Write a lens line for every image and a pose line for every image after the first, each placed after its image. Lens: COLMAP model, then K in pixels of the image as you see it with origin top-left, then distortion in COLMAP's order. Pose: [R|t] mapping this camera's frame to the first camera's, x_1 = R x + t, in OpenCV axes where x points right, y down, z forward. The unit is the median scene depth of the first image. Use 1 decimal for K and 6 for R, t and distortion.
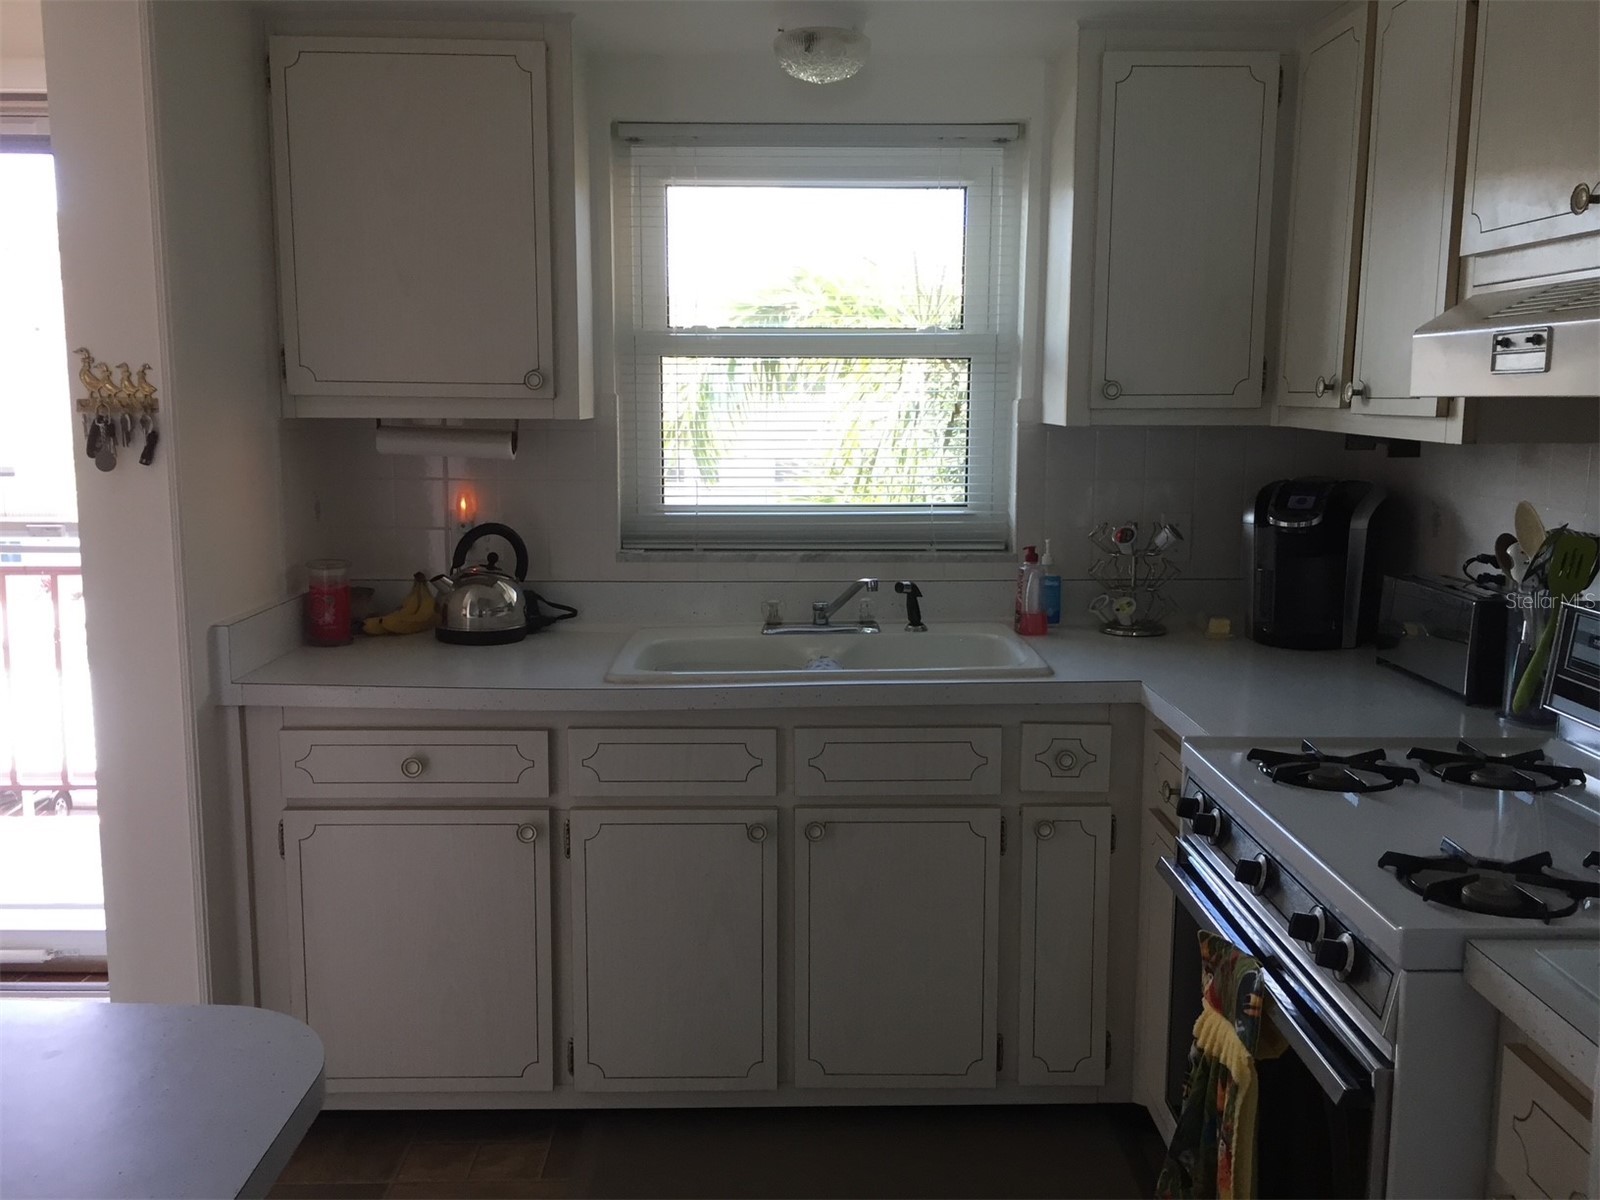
lens RADIAL K [[1369.2, 0, 797.5], [0, 1369.2, 596.2], [0, 0, 1]] dist [0.034723, -0.034176]
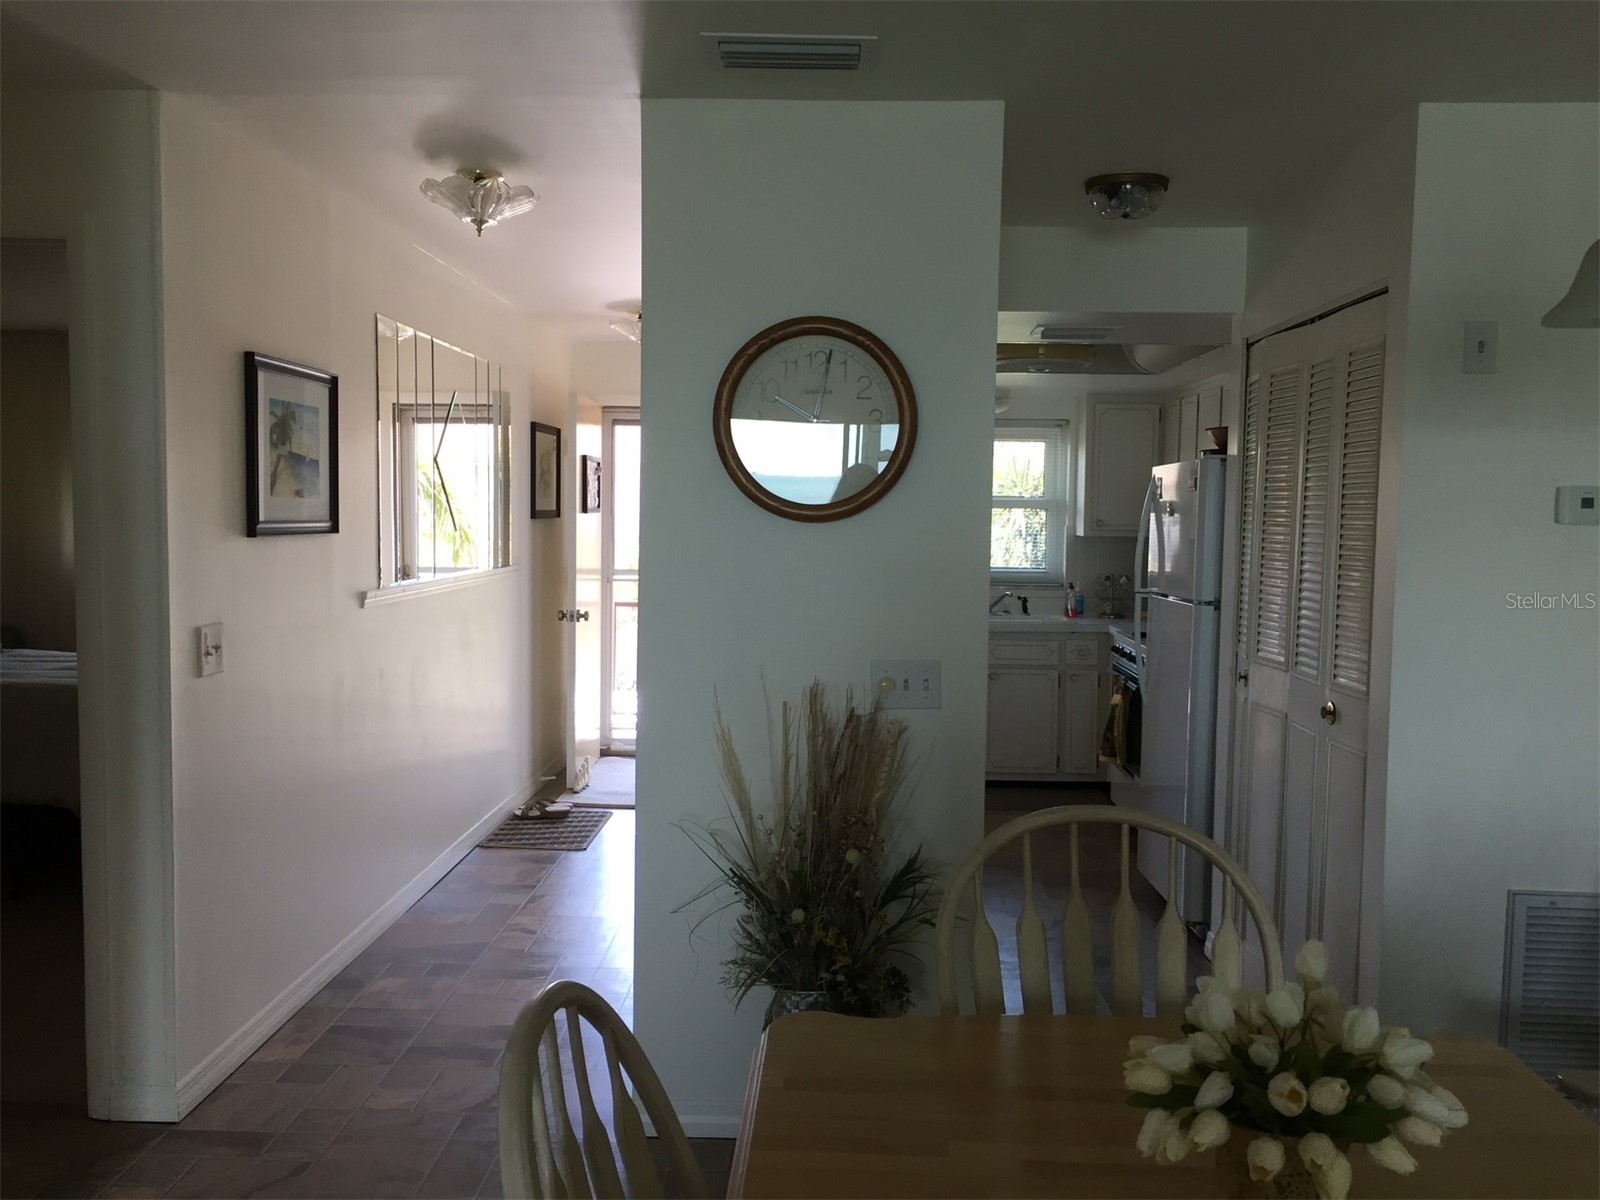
lens RADIAL K [[1369.2, 0, 799.4], [0, 1369.2, 599.9], [0, 0, 1]] dist [0.034723, -0.034176]
pose [[0.998799, 0.012395, -0.047392, -0.217441], [-0.016077, 0.996814, -0.078128, 0.205838], [0.046272, 0.078796, 0.995816, -1.590327]]
